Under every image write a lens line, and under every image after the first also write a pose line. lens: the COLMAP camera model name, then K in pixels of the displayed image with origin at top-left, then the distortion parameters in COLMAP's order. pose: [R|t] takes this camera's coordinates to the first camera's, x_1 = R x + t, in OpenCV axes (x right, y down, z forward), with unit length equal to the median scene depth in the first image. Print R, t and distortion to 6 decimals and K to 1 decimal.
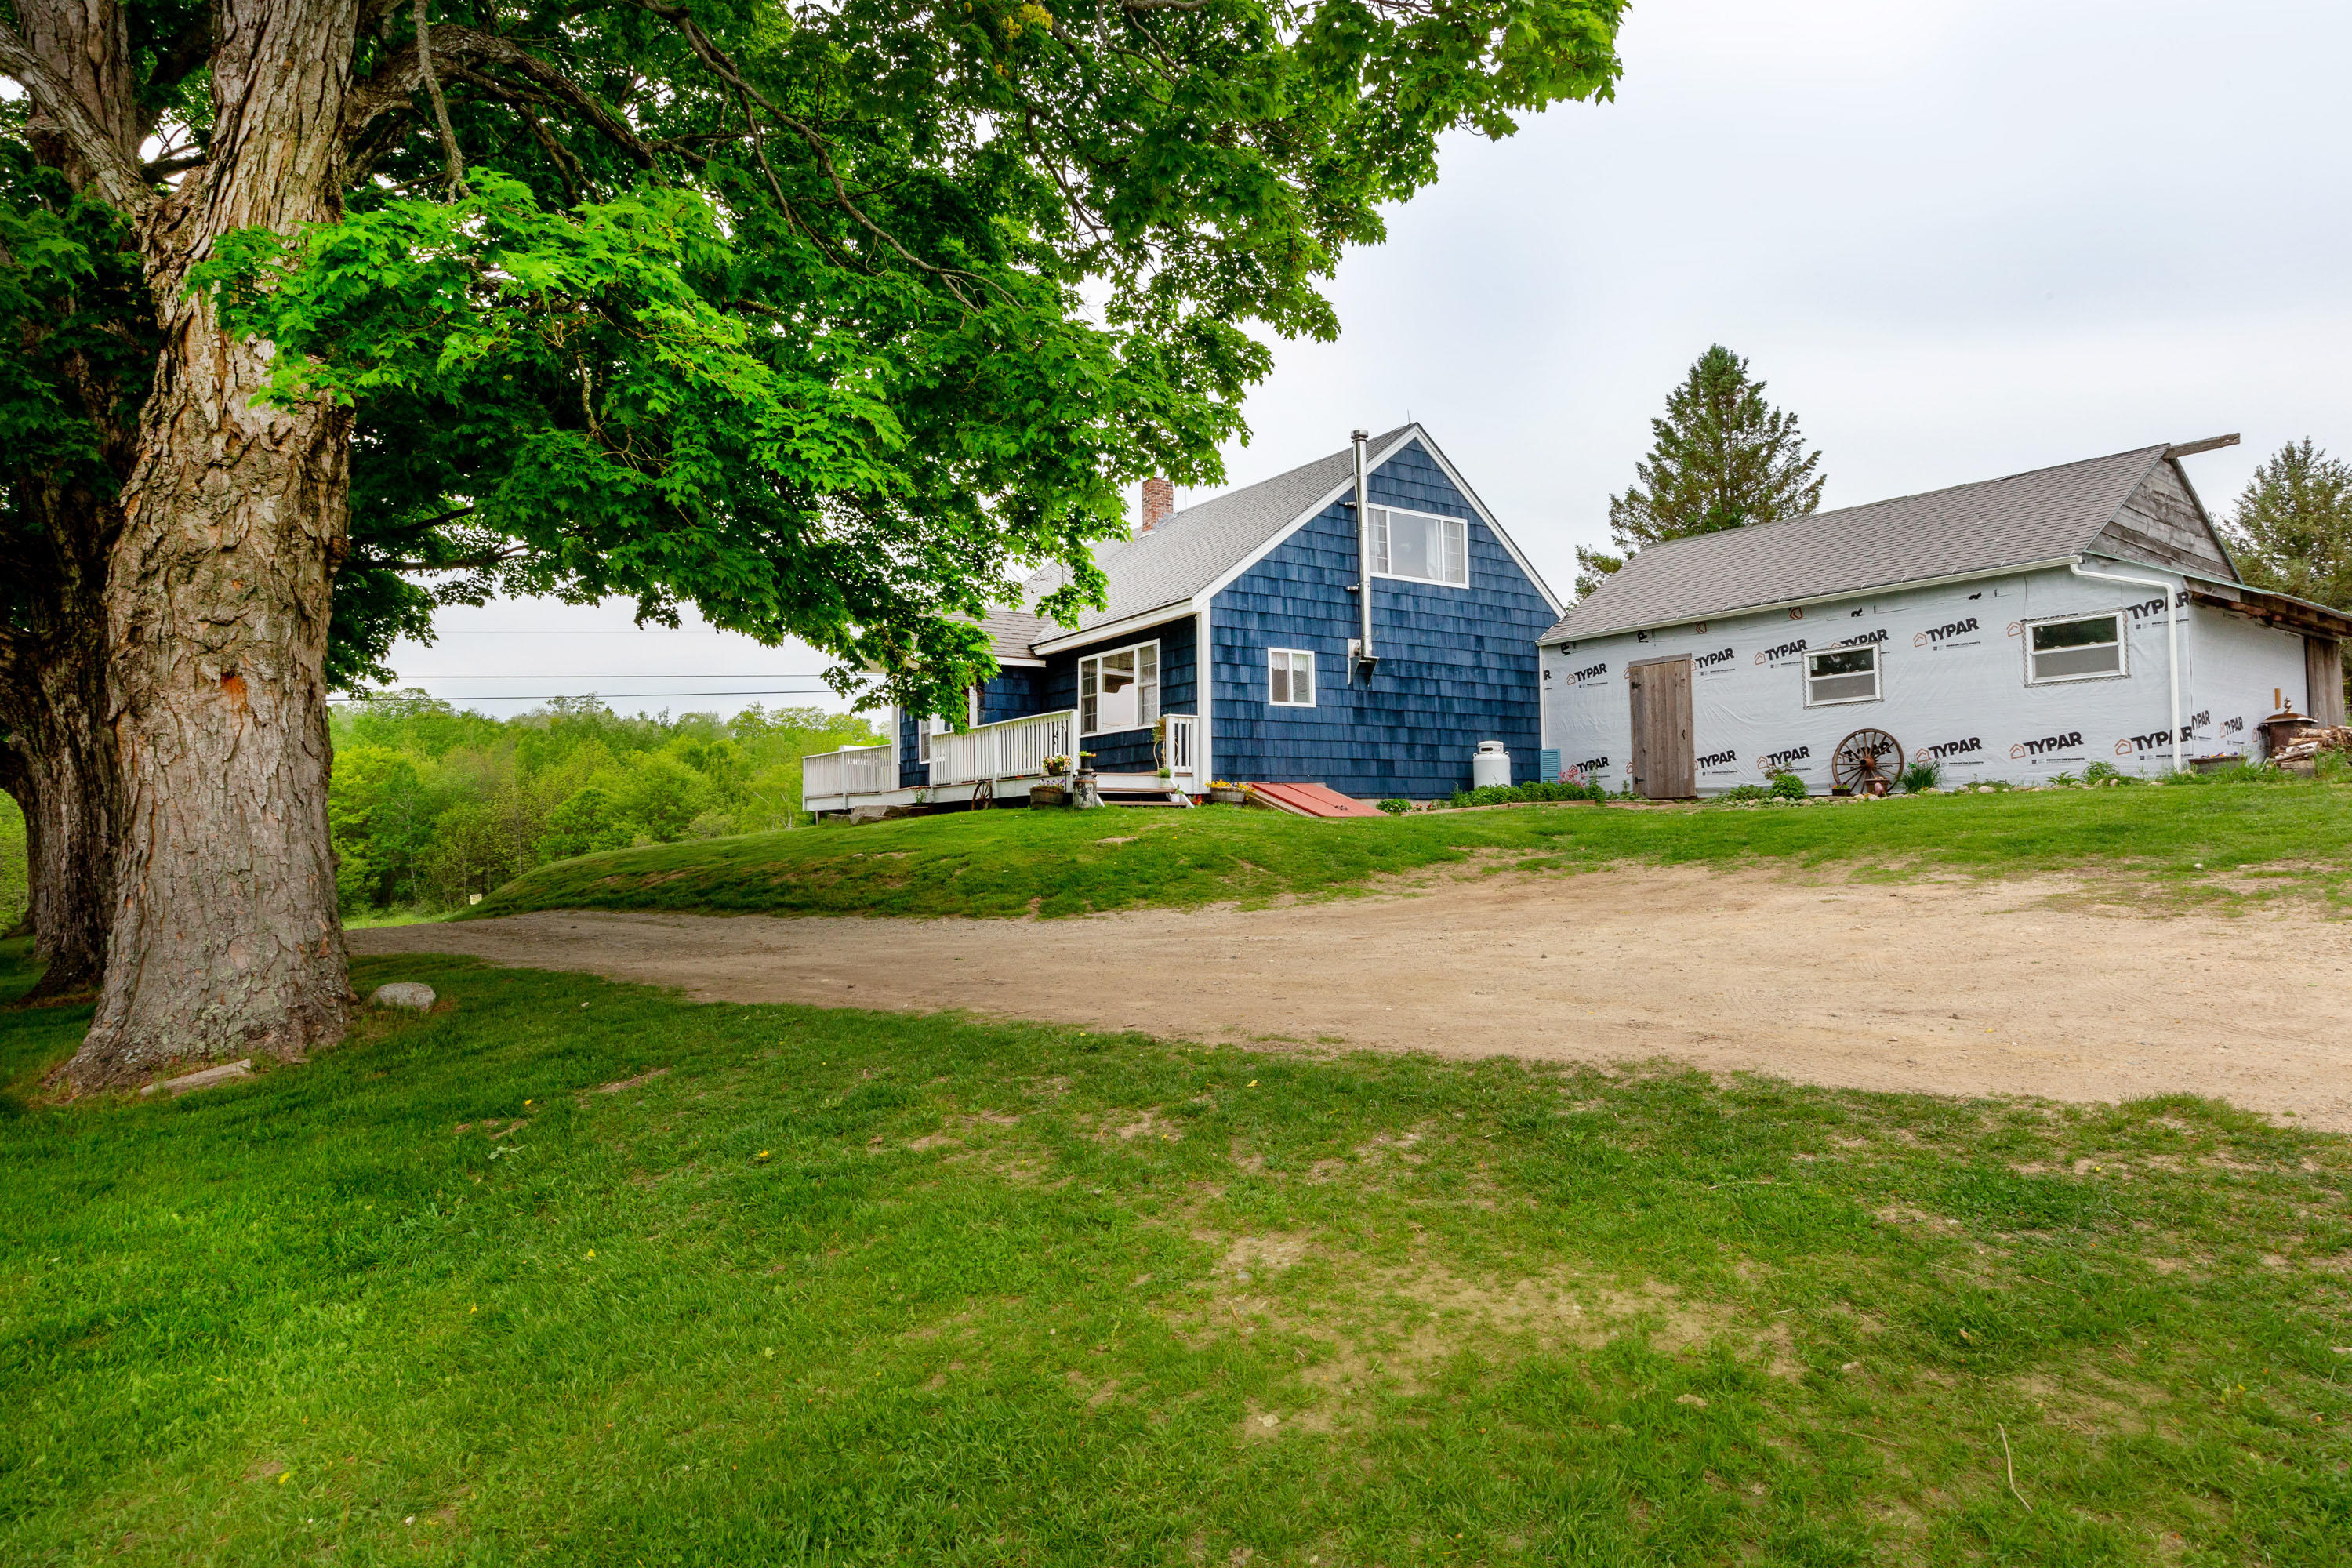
lens RADIAL K [[1319.0, 0, 1171.3], [0, 1319.0, 788.4], [0, 0, 1]] dist [0.000770, -0.000304]
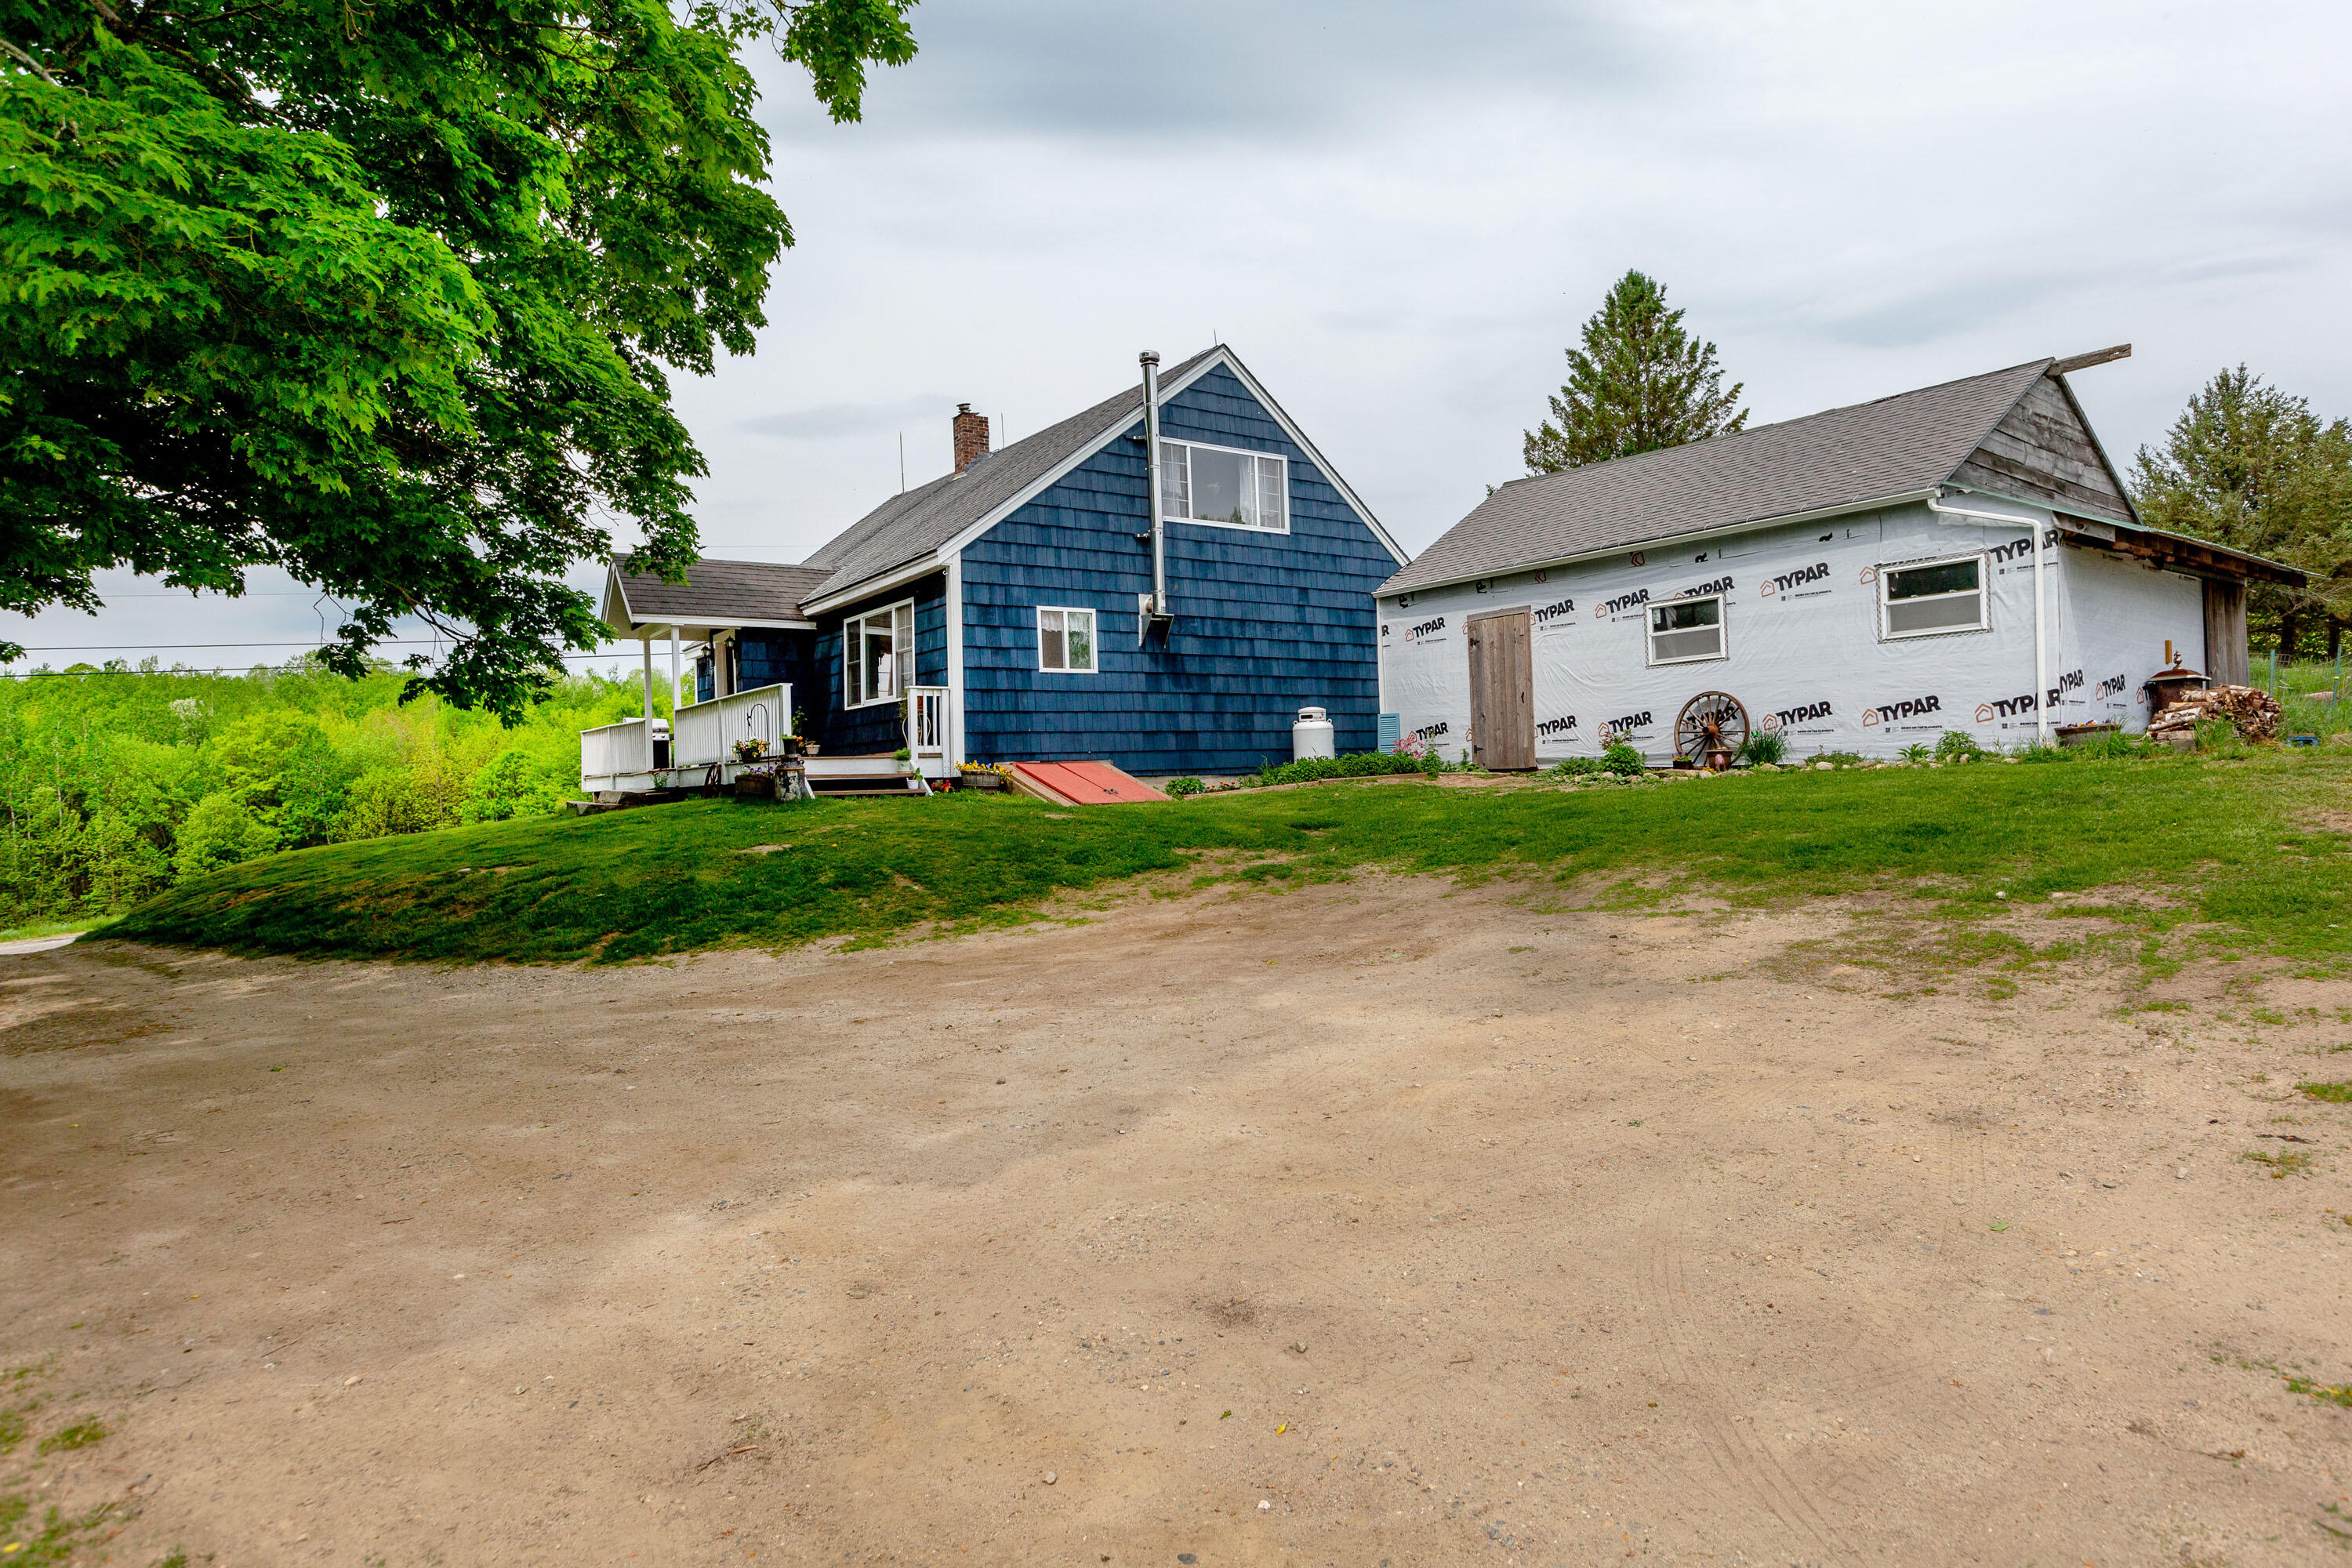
lens RADIAL K [[1320.1, 0, 1182.4], [0, 1320.1, 787.1], [0, 0, 1]] dist [0.001497, -0.000236]
pose [[0.999472, -0.016080, 0.028218, 0.138637], [0.014995, 0.999156, 0.038243, -0.018886], [-0.028810, -0.037800, 0.998870, 0.123969]]
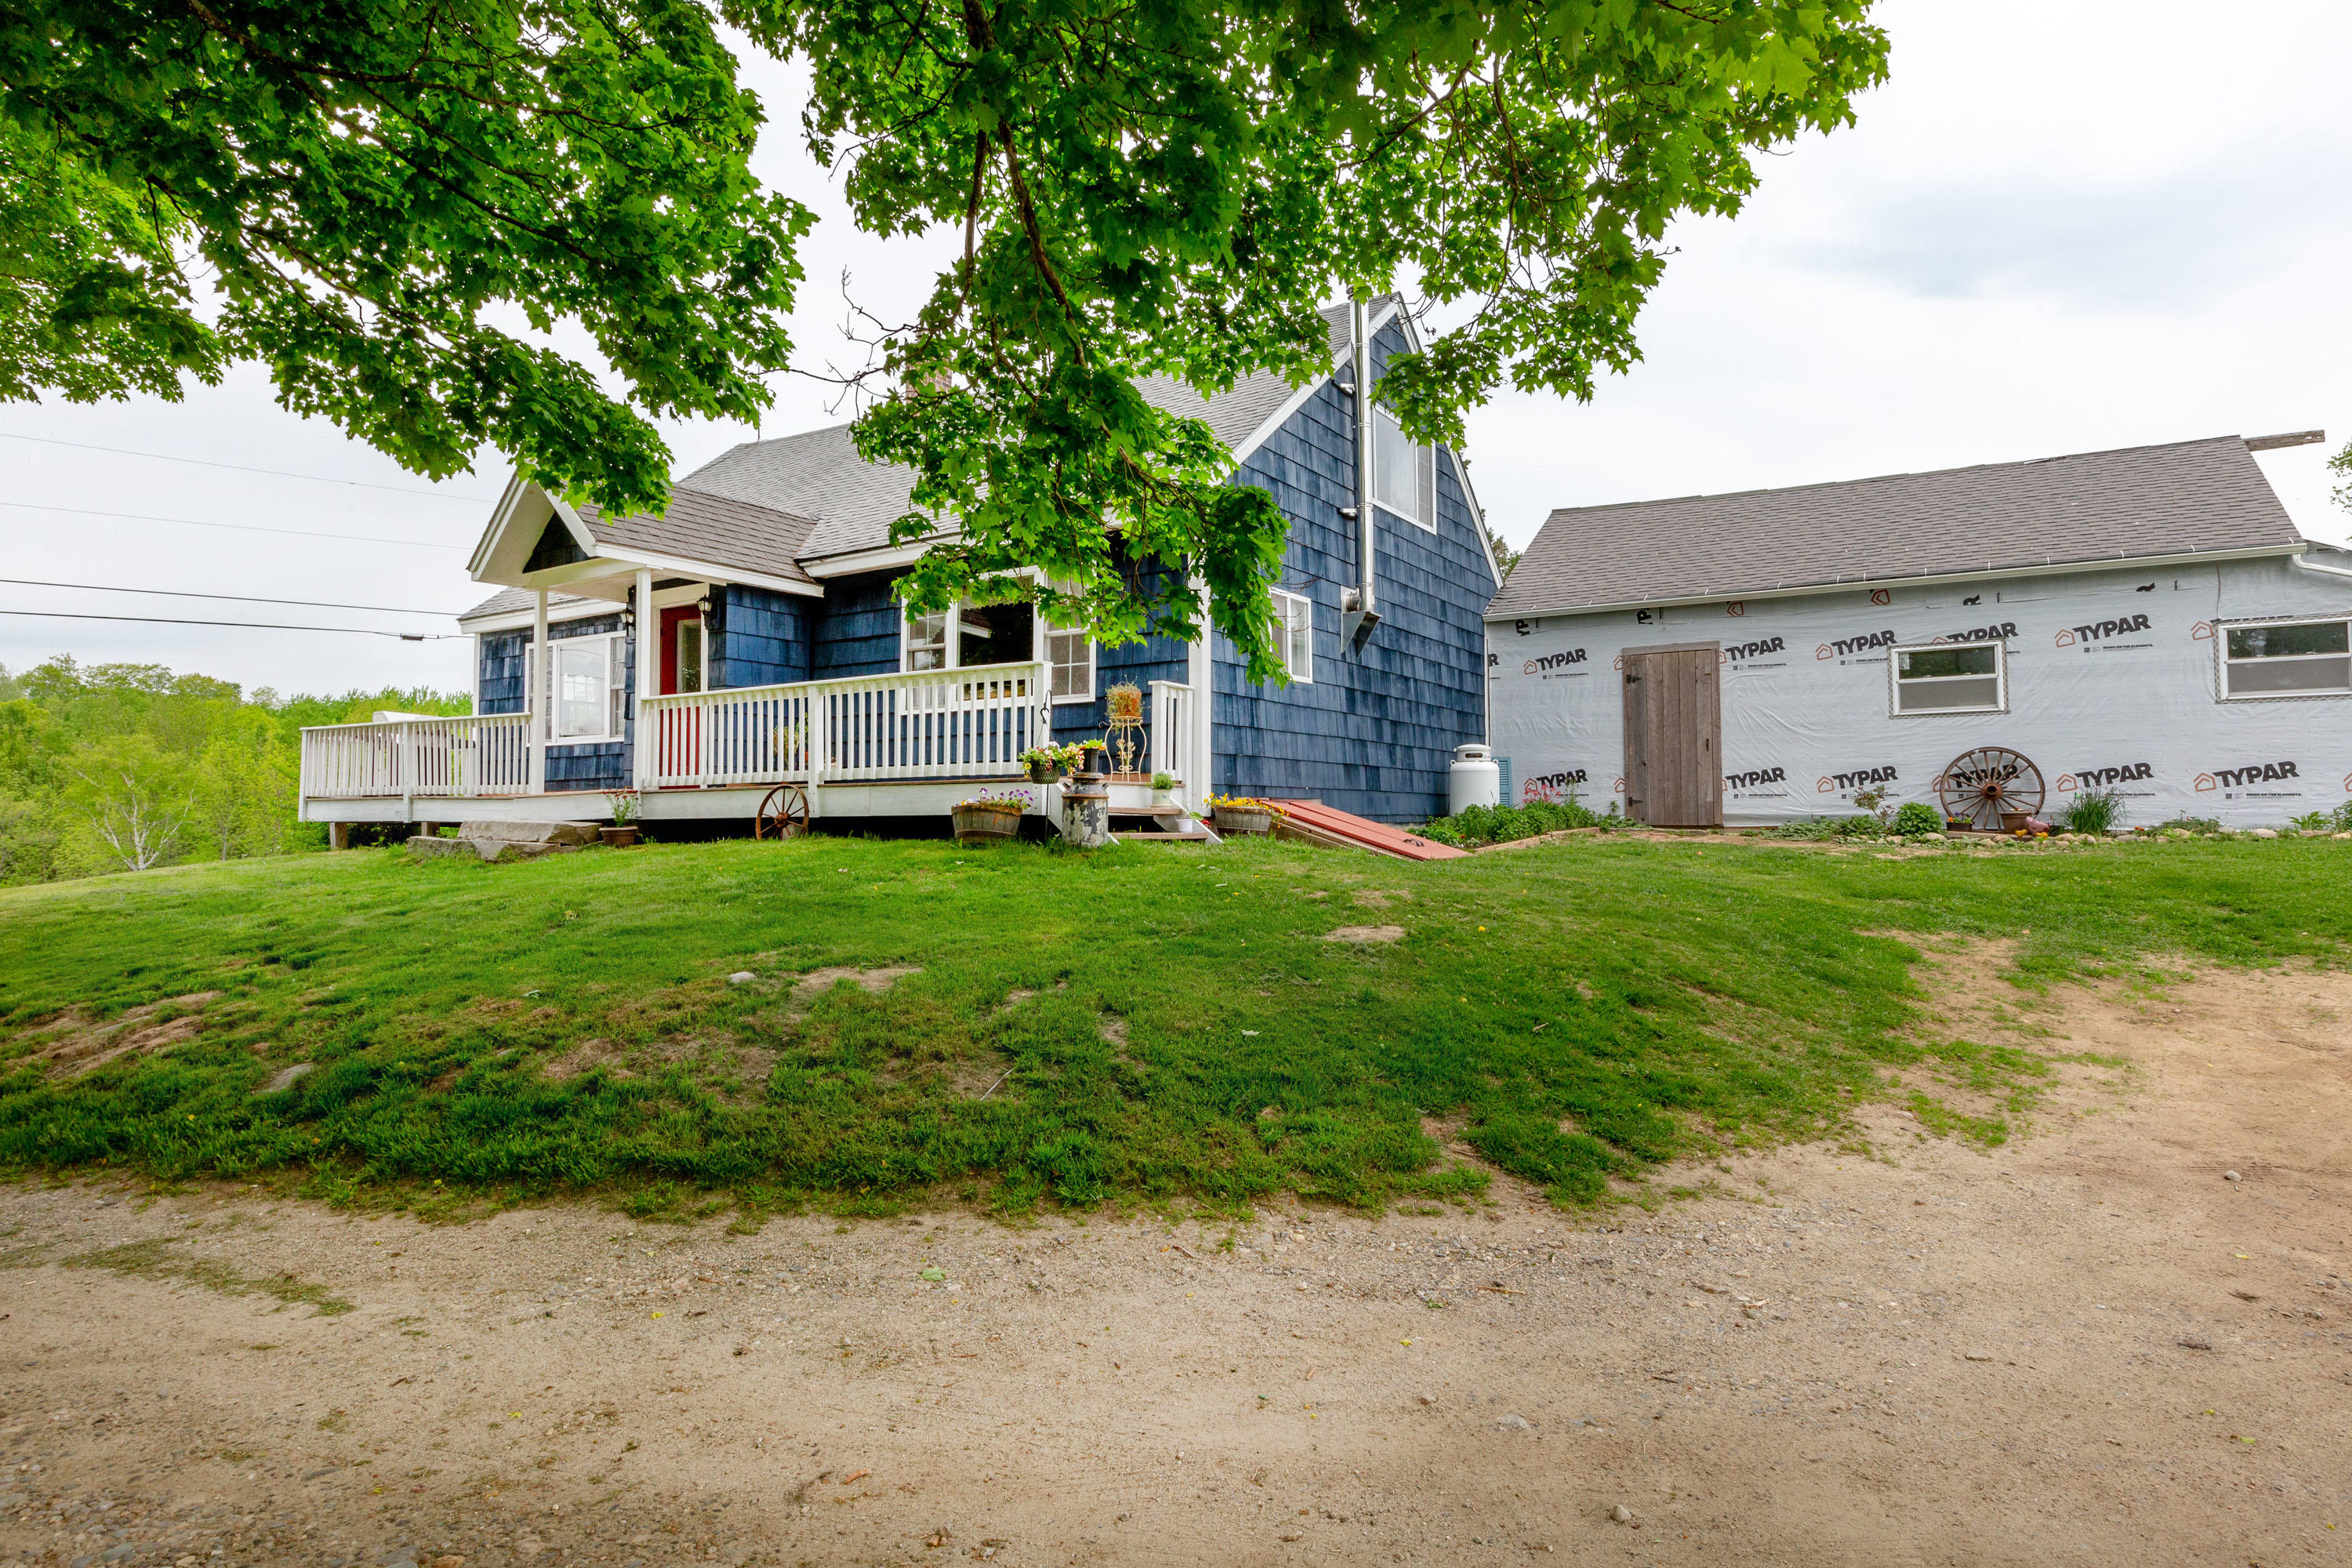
lens RADIAL K [[1319.0, 0, 1200.8], [0, 1319.0, 769.5], [0, 0, 1]] dist [0.000770, -0.000304]
pose [[0.916235, 0.027855, 0.399672, -0.200990], [-0.023314, 0.999597, -0.016221, -0.007169], [-0.399963, 0.005545, 0.916515, 0.421011]]
